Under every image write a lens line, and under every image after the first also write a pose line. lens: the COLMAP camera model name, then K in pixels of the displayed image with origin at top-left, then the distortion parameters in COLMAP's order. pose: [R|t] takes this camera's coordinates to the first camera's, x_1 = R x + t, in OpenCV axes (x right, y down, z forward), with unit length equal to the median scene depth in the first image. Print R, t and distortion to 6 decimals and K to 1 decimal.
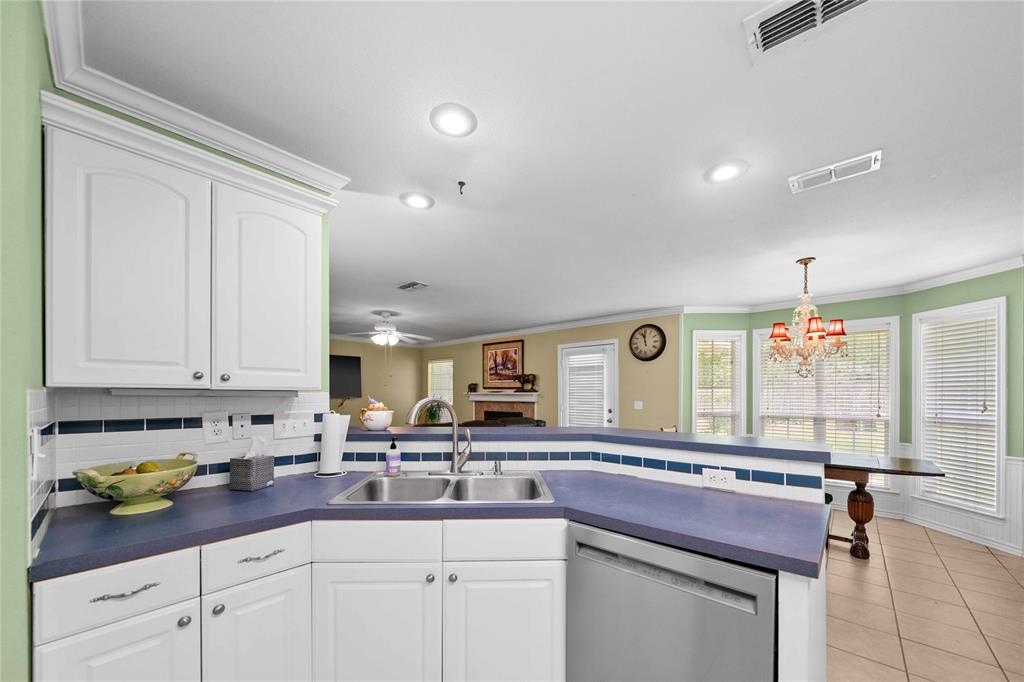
lens RADIAL K [[373.9, 0, 514.0], [0, 373.9, 392.9], [0, 0, 1]] dist [-0.001388, -0.000096]
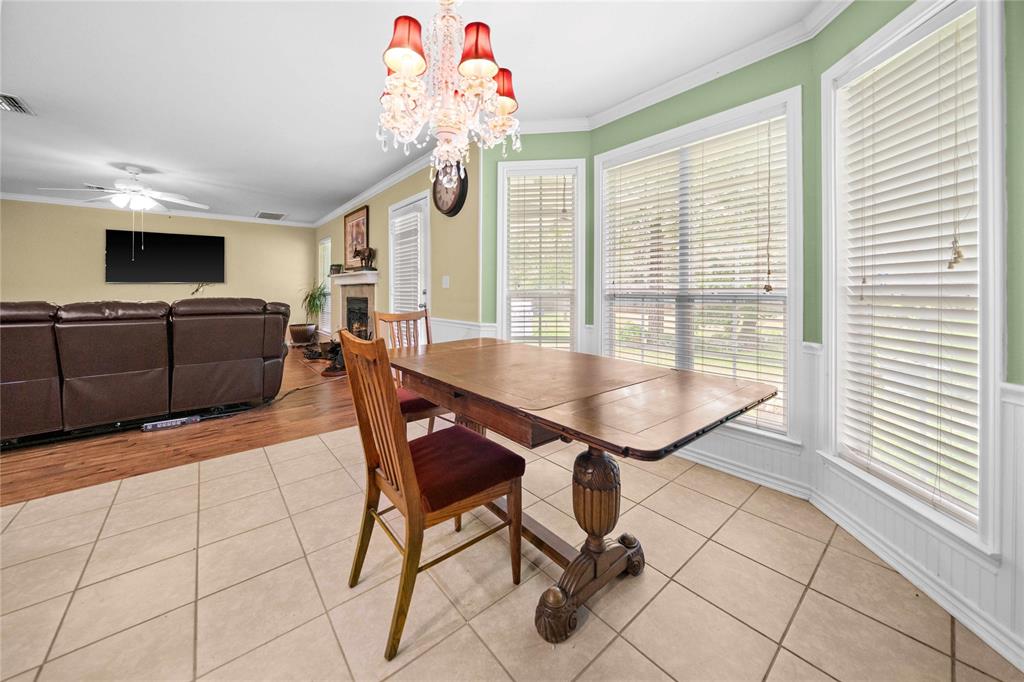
lens RADIAL K [[366.9, 0, 511.8], [0, 366.9, 286.9], [0, 0, 1]] dist [-0.001087, -0.000131]
pose [[0.990342, -0.010139, -0.138272, 0.465299], [0.009539, 0.999942, -0.005003, 0.038811], [0.138315, 0.003636, 0.990382, 0.302761]]
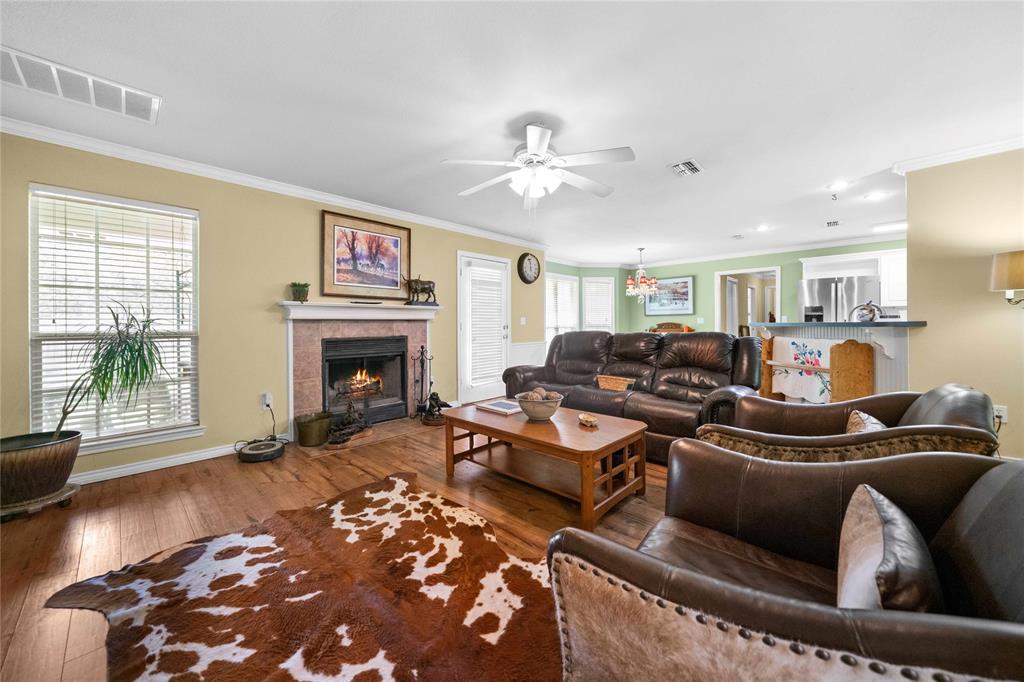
lens RADIAL K [[377.5, 0, 503.7], [0, 377.5, 324.9], [0, 0, 1]] dist [-0.001548, -0.000095]
pose [[0.039976, -0.004409, 0.999191, -0.712106], [0.003926, 0.999983, 0.004256, 0.033509], [-0.999193, 0.003753, 0.039992, 0.866515]]
